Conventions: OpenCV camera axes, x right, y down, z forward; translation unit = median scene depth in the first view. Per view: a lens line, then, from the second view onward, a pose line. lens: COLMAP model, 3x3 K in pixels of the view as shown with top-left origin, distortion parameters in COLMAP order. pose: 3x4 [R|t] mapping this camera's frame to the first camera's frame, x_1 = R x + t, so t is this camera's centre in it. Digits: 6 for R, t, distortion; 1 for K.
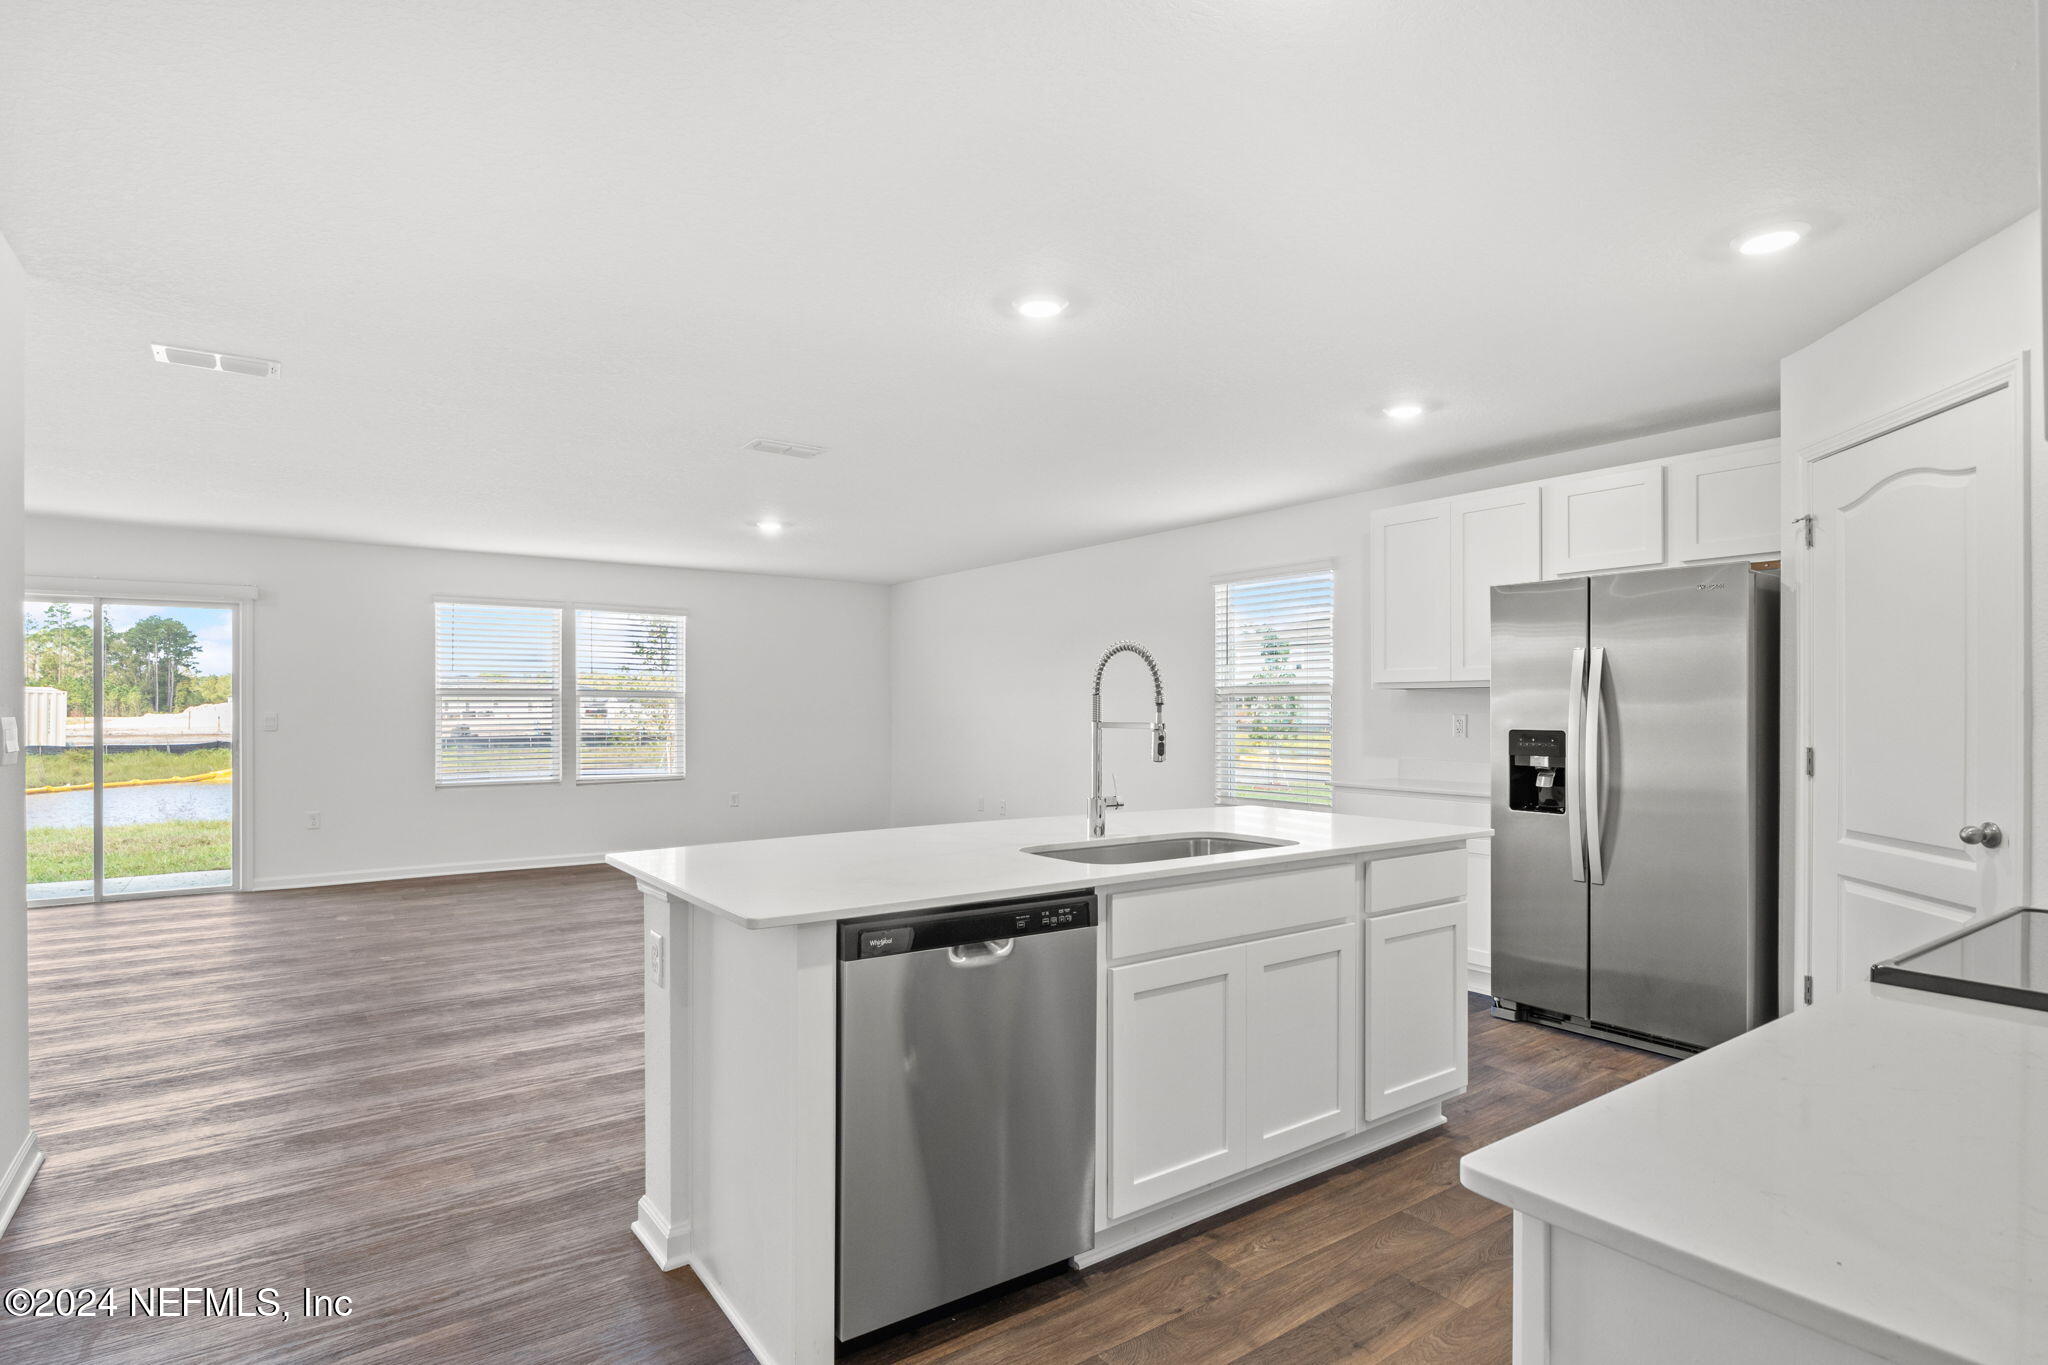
lens RADIAL K [[1044.1, 0, 1025.2], [0, 1044.1, 697.0], [0, 0, 1]] dist [-0.001932, 0.000814]
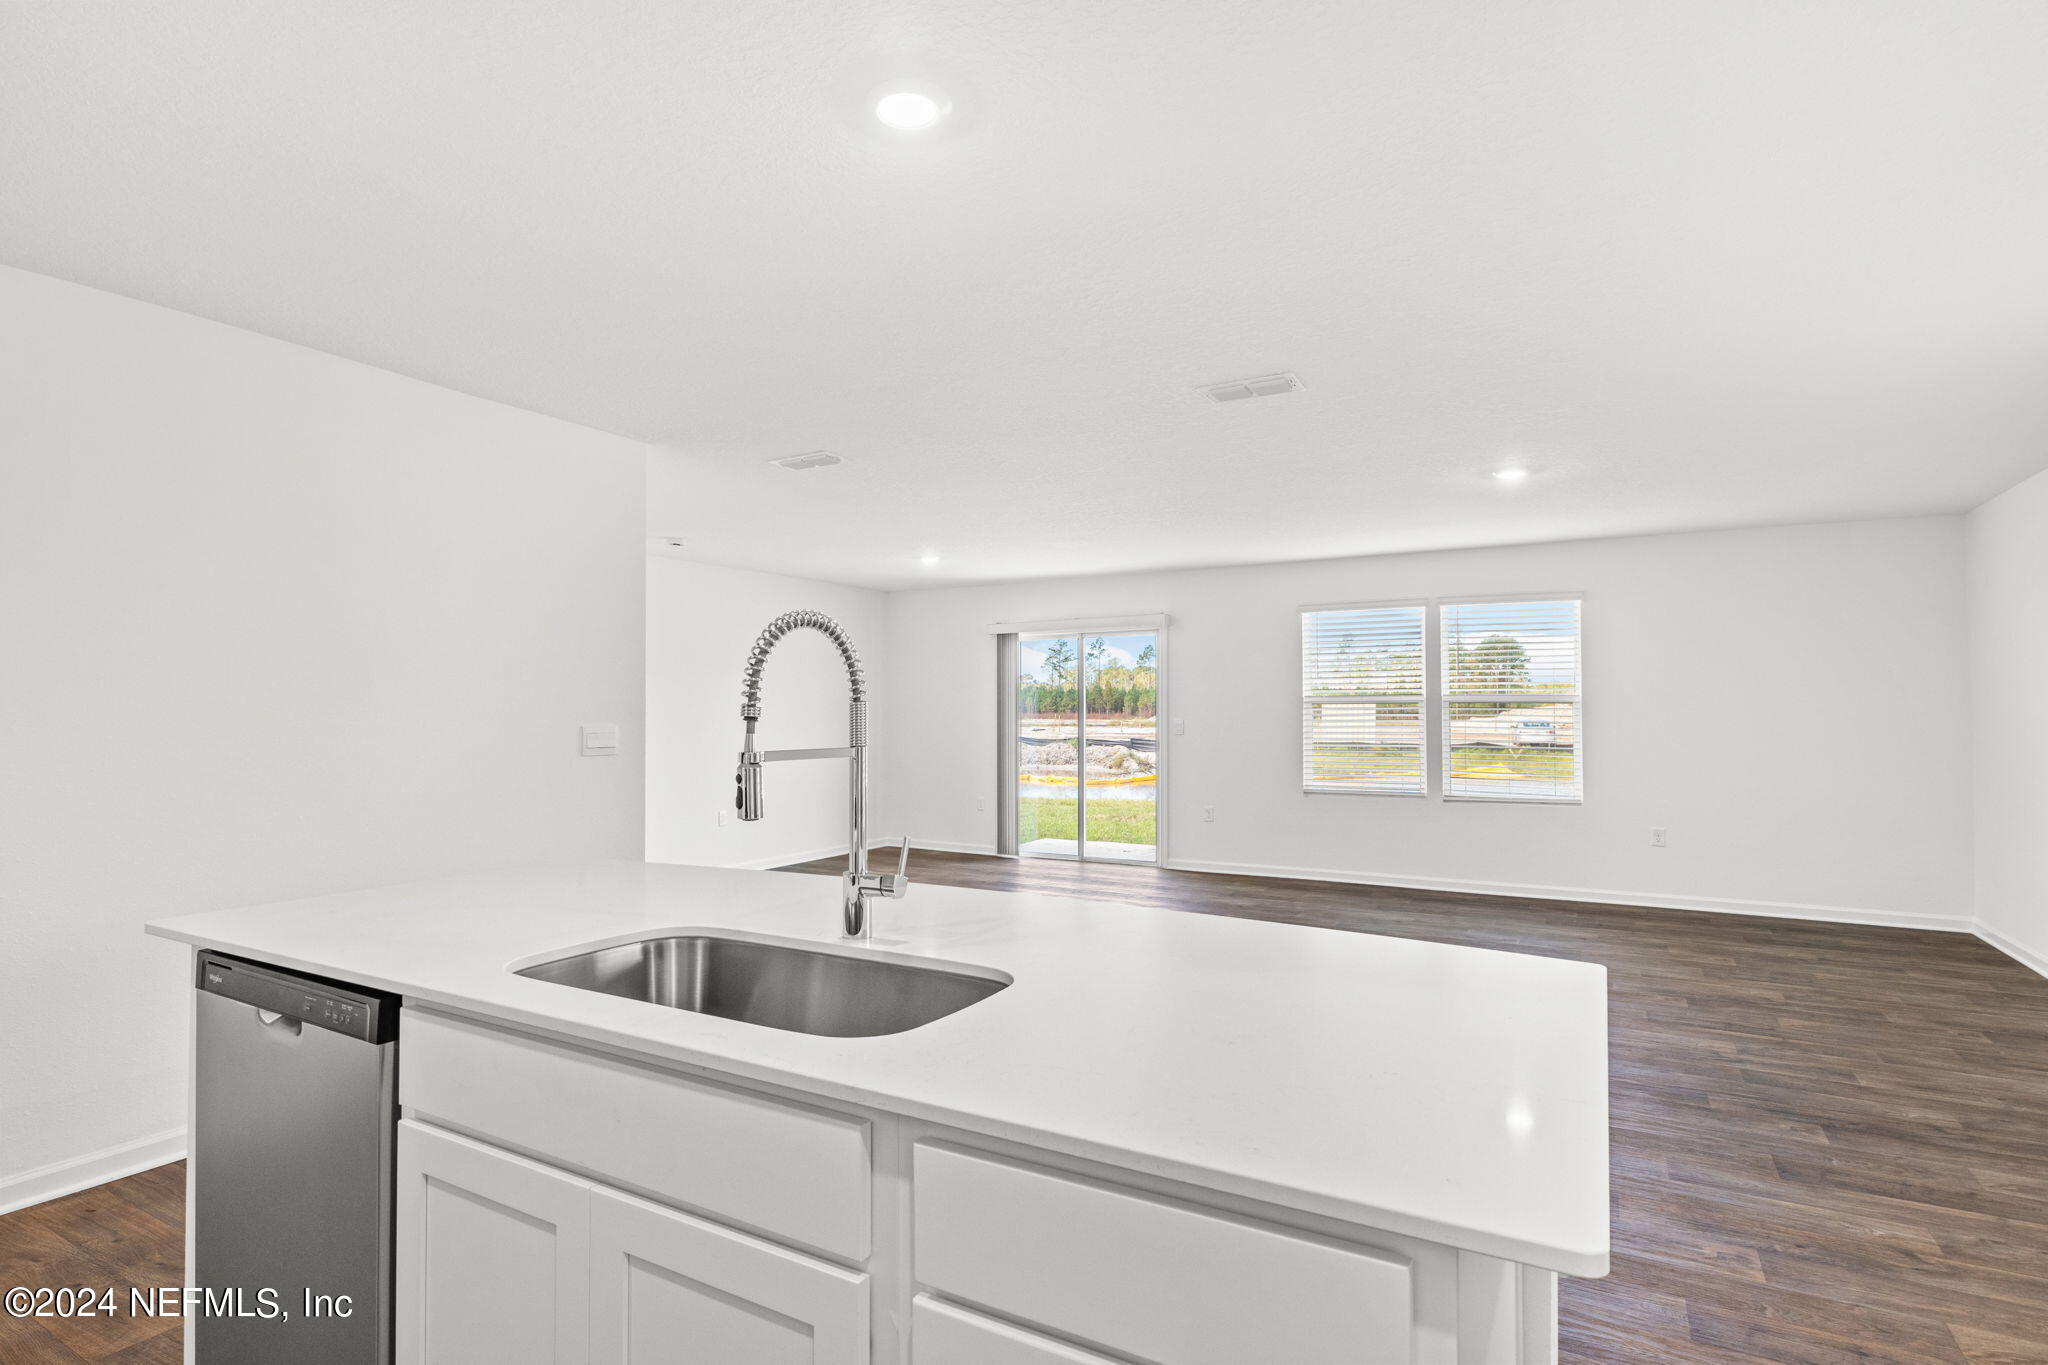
lens RADIAL K [[1044.1, 0, 1023.5], [0, 1044.1, 690.0], [0, 0, 1]] dist [-0.001932, 0.000814]
pose [[0.426908, -0.019363, -0.904088, 0.248258], [0.009387, 0.999812, -0.016981, 0.000747], [0.904246, -0.001237, 0.427009, 0.311966]]
